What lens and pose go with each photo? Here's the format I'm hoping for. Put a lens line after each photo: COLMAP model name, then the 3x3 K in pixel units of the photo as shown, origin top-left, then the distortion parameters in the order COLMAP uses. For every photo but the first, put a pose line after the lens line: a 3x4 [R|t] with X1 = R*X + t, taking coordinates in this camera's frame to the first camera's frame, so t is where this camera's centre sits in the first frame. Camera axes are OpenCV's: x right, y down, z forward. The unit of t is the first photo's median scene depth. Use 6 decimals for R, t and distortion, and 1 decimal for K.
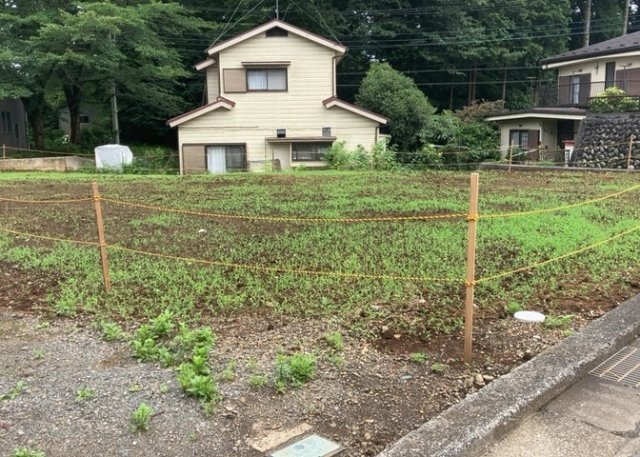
lens RADIAL K [[625.1, 0, 307.9], [0, 625.1, 225.2], [0, 0, 1]] dist [0.014208, 0.000000]
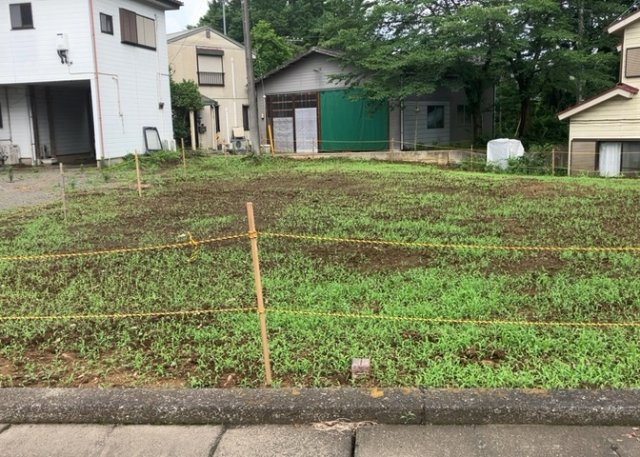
lens RADIAL K [[625.1, 0, 318.0], [0, 625.1, 224.2], [0, 0, 1]] dist [0.014208, 0.000000]
pose [[0.630381, 0.122038, -0.766633, 0.264511], [-0.102202, 0.992016, 0.073878, -0.039612], [0.769529, 0.031780, 0.637821, 0.167016]]
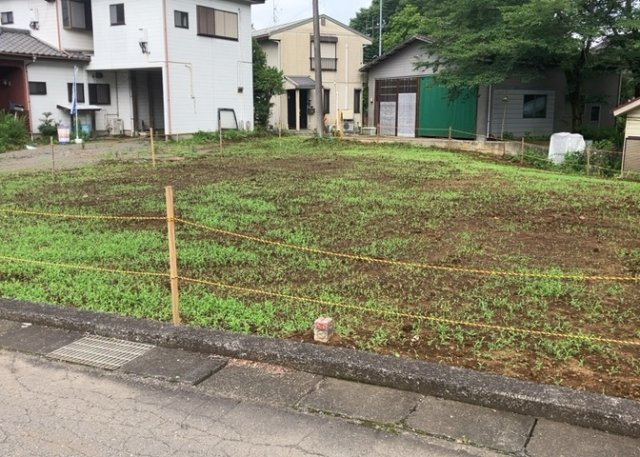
lens RADIAL K [[625.1, 0, 319.0], [0, 625.1, 219.4], [0, 0, 1]] dist [0.014208, 0.000000]
pose [[0.360173, 0.185844, -0.914187, 0.434694], [-0.154938, 0.978263, 0.137827, -0.073659], [0.919929, 0.092000, 0.381138, 0.316118]]
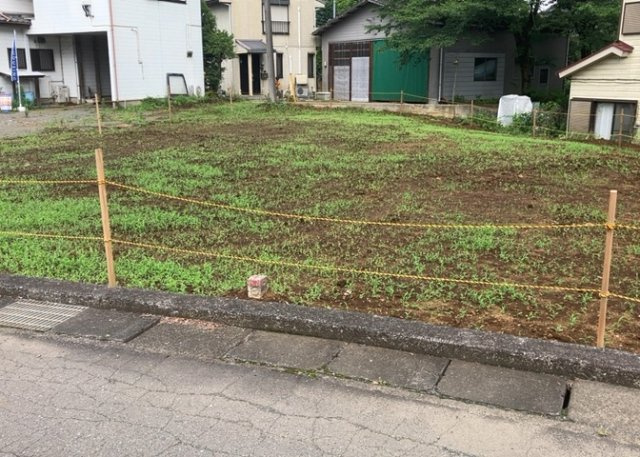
lens RADIAL K [[625.1, 0, 320.0], [0, 625.1, 219.9], [0, 0, 1]] dist [0.014208, 0.000000]
pose [[0.423969, 0.225115, -0.877253, 0.440950], [-0.143611, 0.973072, 0.180298, -0.073067], [0.894218, 0.049542, 0.444881, 0.321918]]
